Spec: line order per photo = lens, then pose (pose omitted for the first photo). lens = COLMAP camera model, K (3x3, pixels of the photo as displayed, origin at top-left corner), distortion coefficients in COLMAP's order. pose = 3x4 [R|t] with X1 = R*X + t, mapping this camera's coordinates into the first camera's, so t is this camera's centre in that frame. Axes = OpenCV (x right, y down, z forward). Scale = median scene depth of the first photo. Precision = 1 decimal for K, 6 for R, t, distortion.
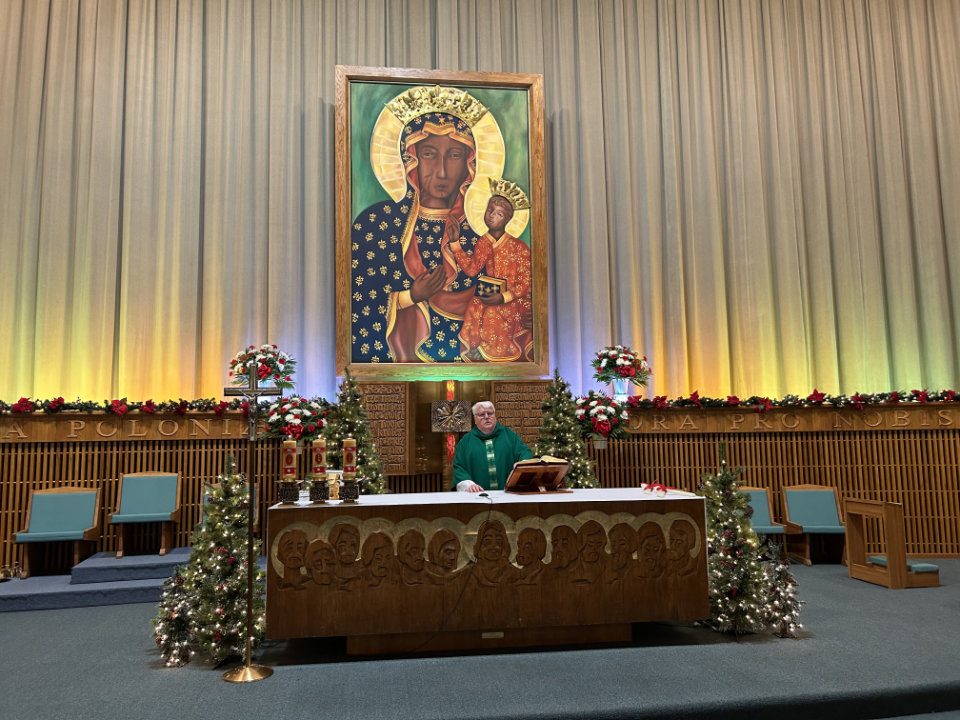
lens RADIAL K [[716.3, 0, 474.6], [0, 716.3, 363.6], [0, 0, 1]] dist [0.091958, -0.123212]
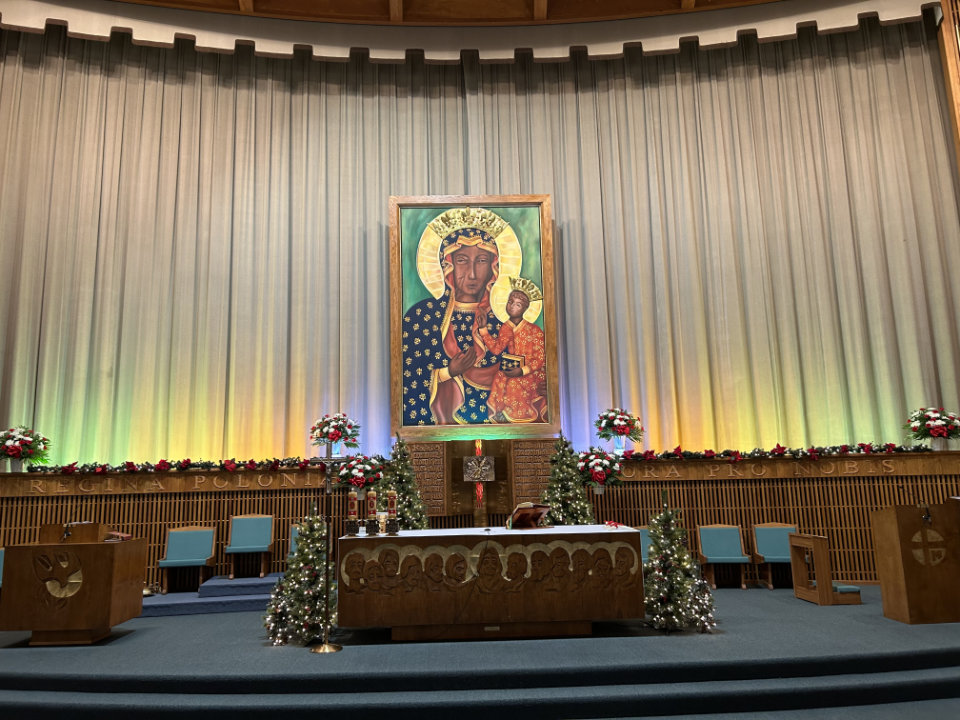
lens RADIAL K [[711.8, 0, 476.3], [0, 711.8, 359.0], [0, 0, 1]] dist [0.109152, -0.153174]
pose [[0.995642, -0.023876, -0.090155, 0.073858], [0.018298, 0.997896, -0.062197, -0.038206], [0.091450, 0.060277, 0.993984, -0.248363]]
